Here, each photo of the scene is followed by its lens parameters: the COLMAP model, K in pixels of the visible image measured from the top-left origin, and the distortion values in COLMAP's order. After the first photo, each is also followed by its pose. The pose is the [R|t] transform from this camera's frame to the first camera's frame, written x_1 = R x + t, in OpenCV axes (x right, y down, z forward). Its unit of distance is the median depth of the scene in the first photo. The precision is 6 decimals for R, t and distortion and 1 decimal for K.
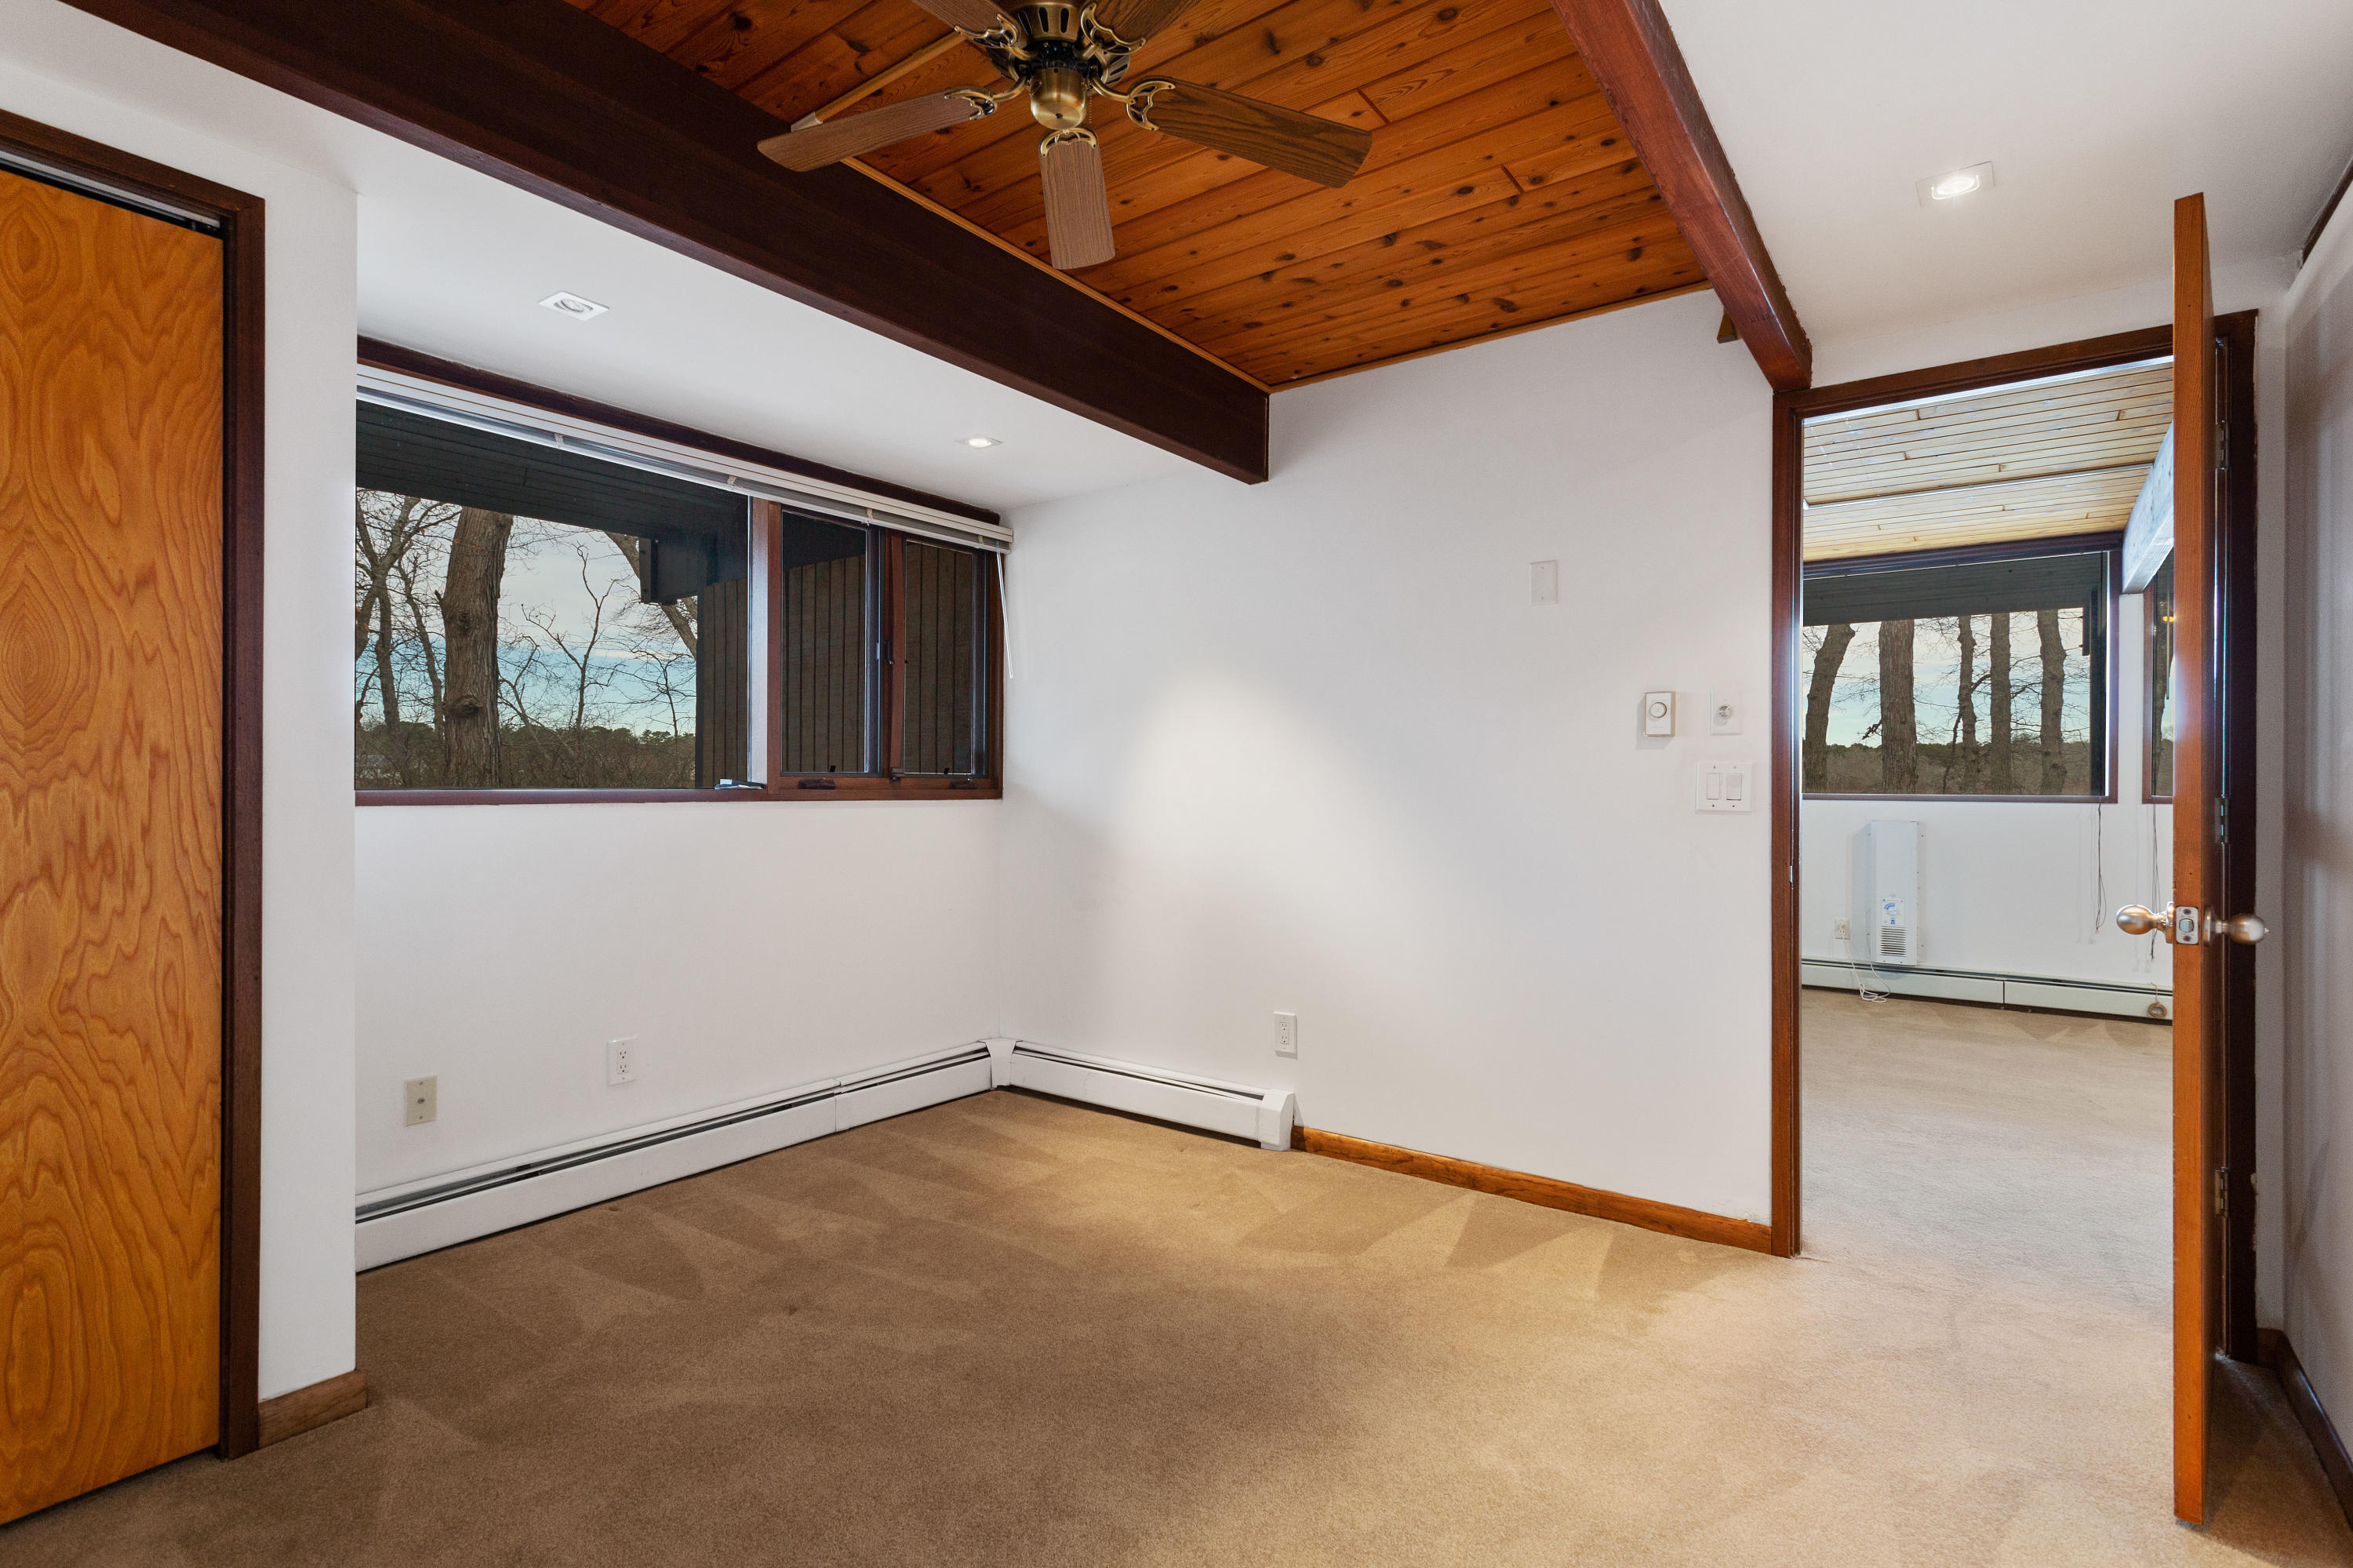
lens RADIAL K [[1134.2, 0, 1173.5], [0, 1134.2, 789.5], [0, 0, 1]] dist [-0.018497, 0.012371]
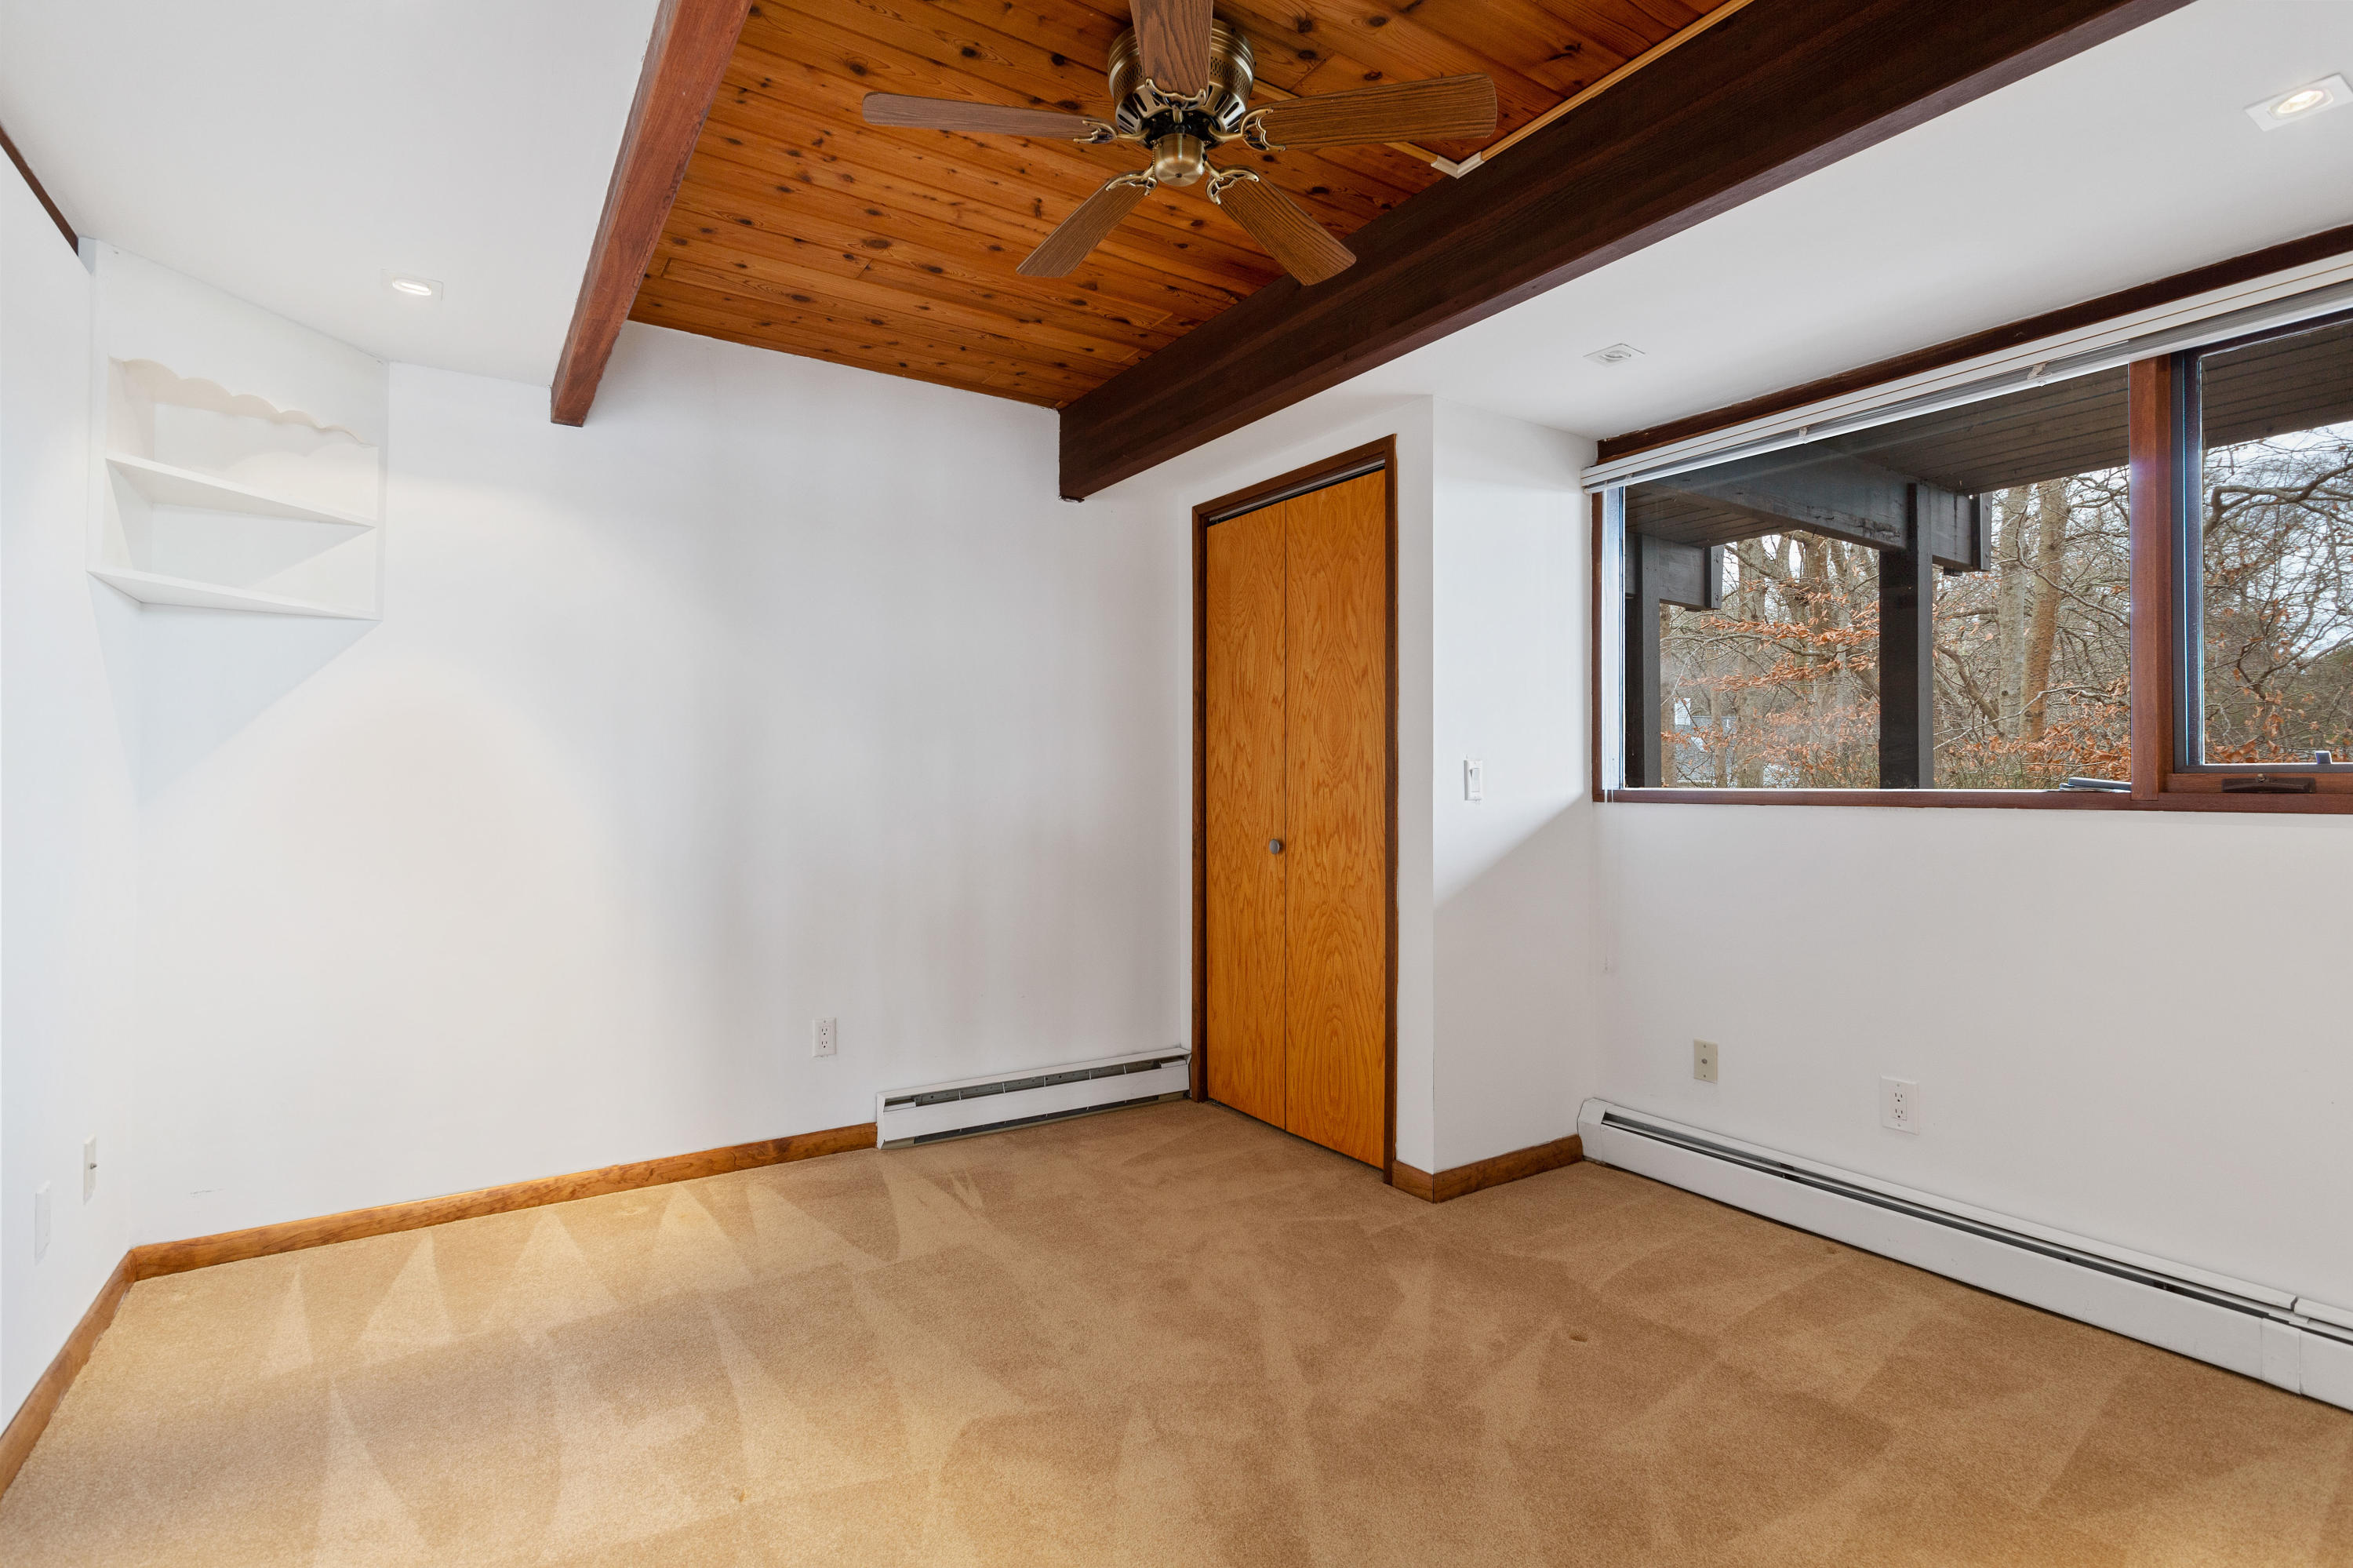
lens RADIAL K [[1134.2, 0, 1177.8], [0, 1134.2, 773.4], [0, 0, 1]] dist [-0.018497, 0.012371]
pose [[-0.364675, -0.012904, -0.931045, 0.888666], [-0.007213, 0.999913, -0.011034, -0.001015], [0.931107, 0.002692, -0.364736, 1.357753]]
